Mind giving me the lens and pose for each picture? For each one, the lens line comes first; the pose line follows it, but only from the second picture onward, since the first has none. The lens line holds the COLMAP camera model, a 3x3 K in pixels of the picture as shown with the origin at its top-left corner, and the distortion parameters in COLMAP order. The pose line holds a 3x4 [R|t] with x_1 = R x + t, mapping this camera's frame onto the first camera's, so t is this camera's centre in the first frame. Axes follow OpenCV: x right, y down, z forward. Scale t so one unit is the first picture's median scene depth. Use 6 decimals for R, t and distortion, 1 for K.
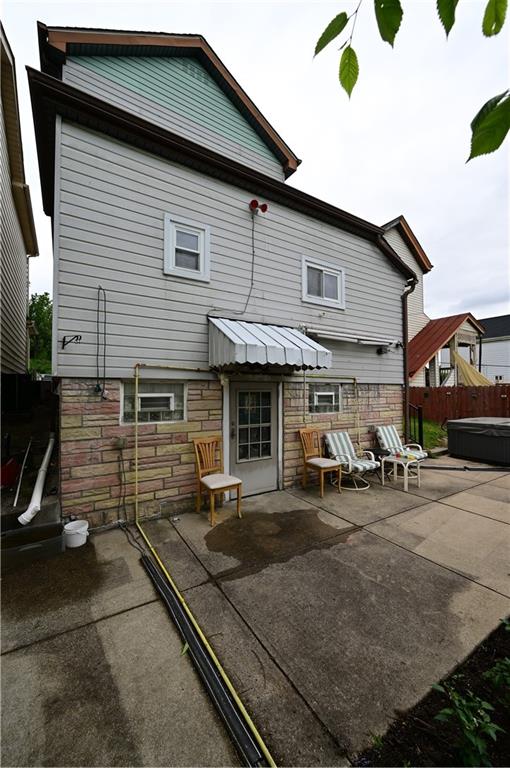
lens RADIAL K [[299.3, 0, 251.3], [0, 299.3, 383.0], [0, 0, 1]] dist [-0.000518, -0.000197]
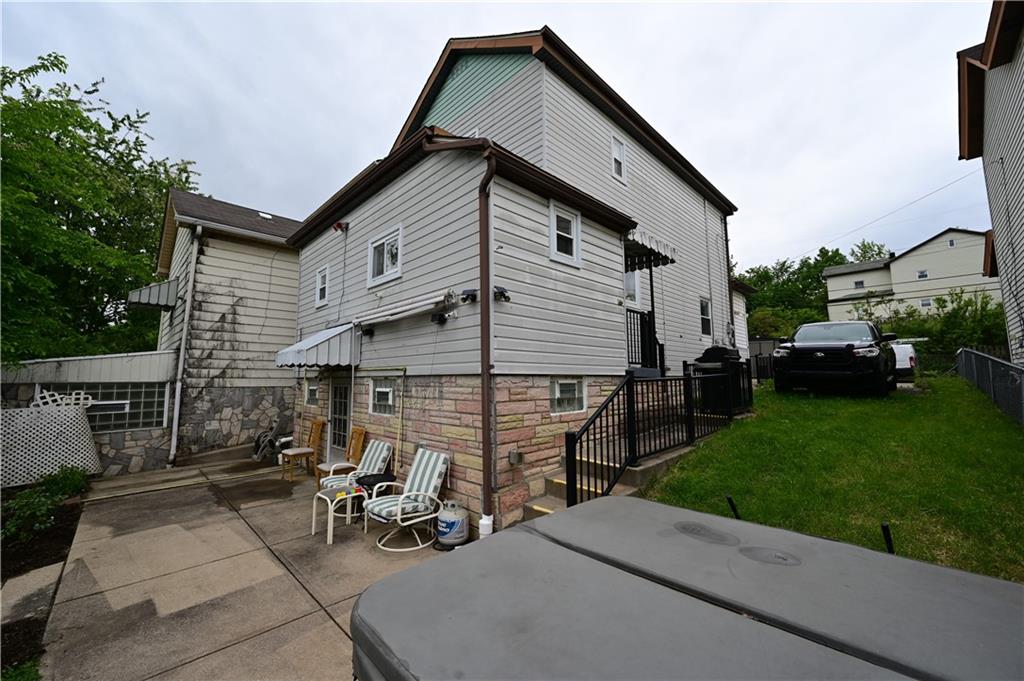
lens RADIAL K [[401.9, 0, 512.3], [0, 401.9, 336.1], [0, 0, 1]] dist [0.001229, -0.000191]
pose [[0.221521, -0.105461, -0.969436, 1.708537], [0.033583, 0.994370, -0.100500, 0.014056], [0.974577, -0.010293, 0.223815, 1.350957]]
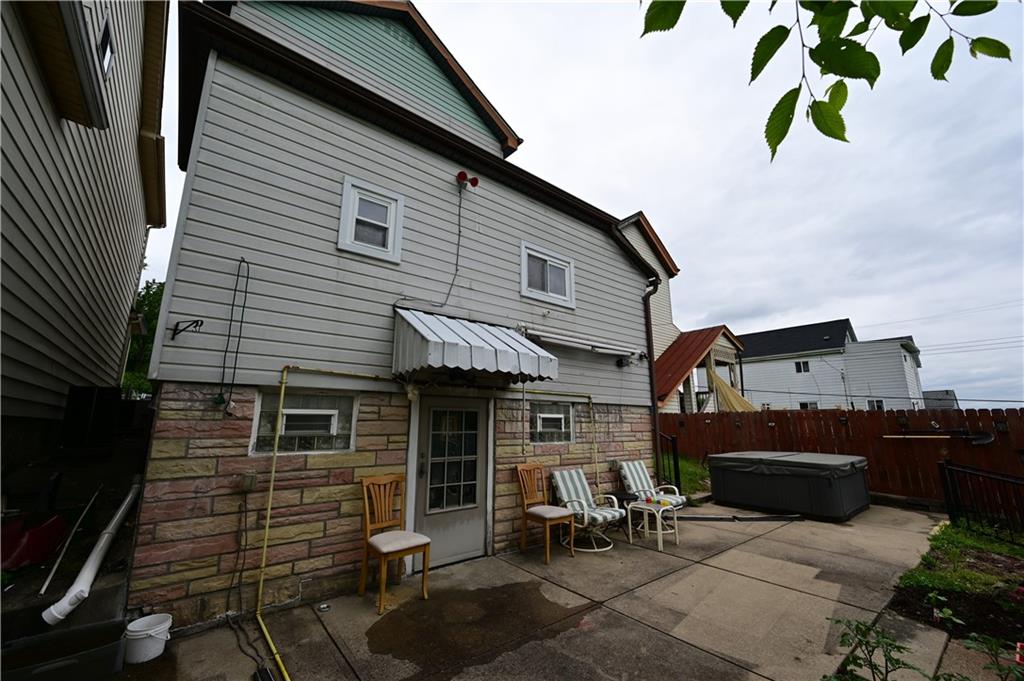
lens RADIAL K [[399.0, 0, 512.0], [0, 399.0, 340.5], [0, 0, 1]] dist [-0.000518, -0.000197]
pose [[0.991709, 0.028193, 0.125372, 0.022167], [-0.005159, 0.983584, -0.180376, 0.037224], [-0.128399, 0.178234, 0.975575, 0.005455]]
